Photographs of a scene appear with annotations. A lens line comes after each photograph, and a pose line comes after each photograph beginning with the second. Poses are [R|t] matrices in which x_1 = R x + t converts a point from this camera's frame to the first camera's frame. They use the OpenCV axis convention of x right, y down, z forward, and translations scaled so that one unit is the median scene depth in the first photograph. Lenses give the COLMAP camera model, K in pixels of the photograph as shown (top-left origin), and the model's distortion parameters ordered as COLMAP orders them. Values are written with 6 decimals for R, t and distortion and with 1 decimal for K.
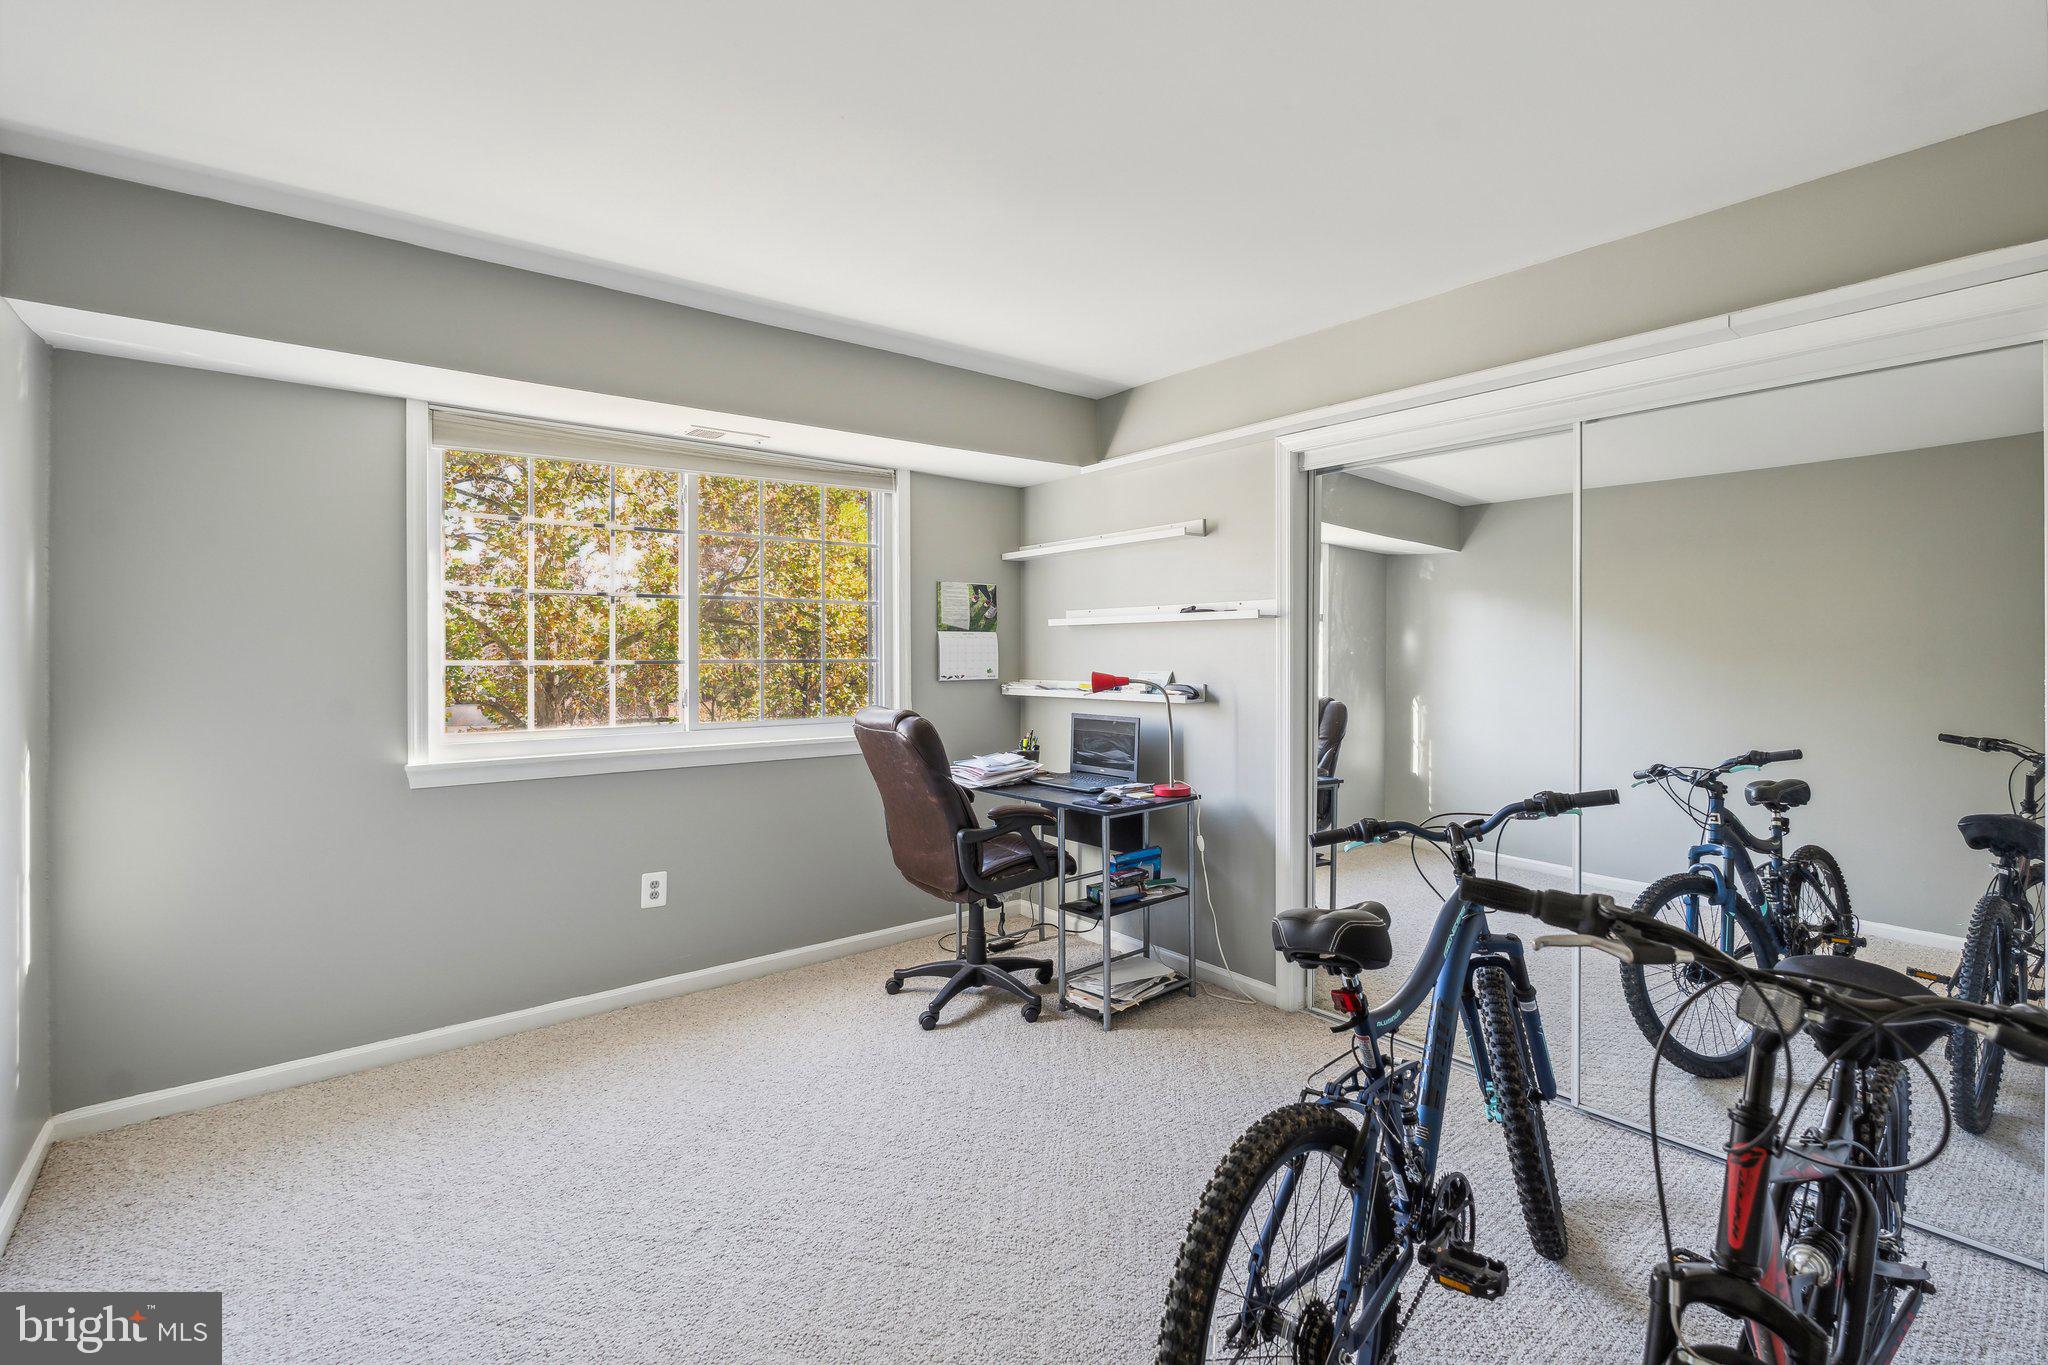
lens RADIAL K [[917.8, 0, 1019.1], [0, 917.8, 661.5], [0, 0, 1]] dist [-0.004671, 0.000360]
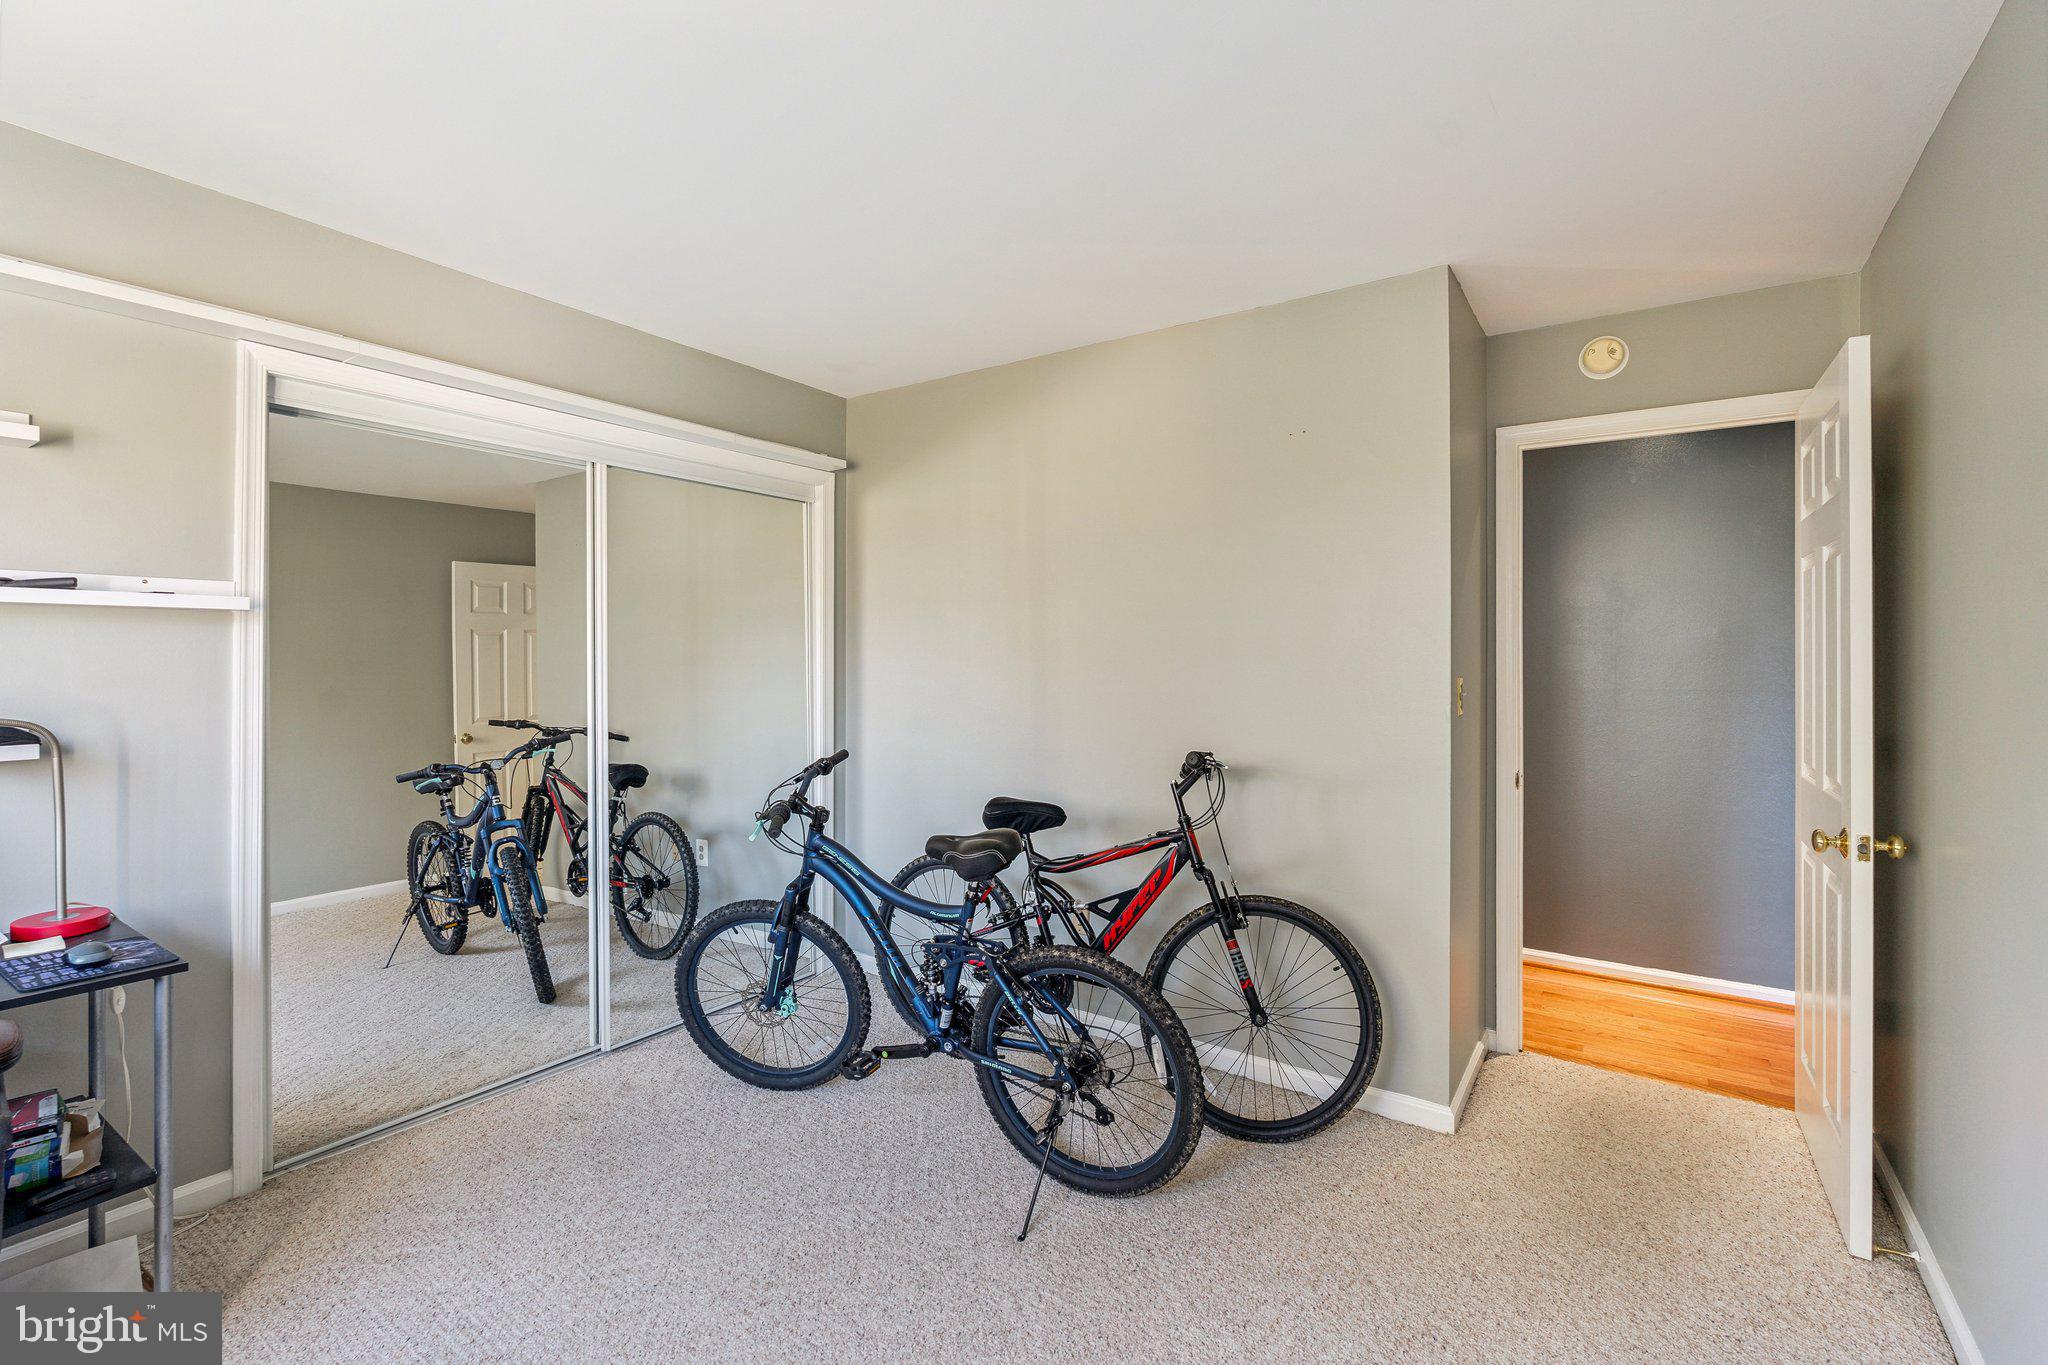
lens RADIAL K [[919.2, 0, 1032.5], [0, 919.2, 657.1], [0, 0, 1]] dist [-0.004230, 0.000257]
pose [[-0.306082, 0.001251, 0.952004, -0.526988], [0.008269, 0.999965, 0.001345, -0.009301], [-0.951969, 0.008284, -0.306082, 0.656208]]
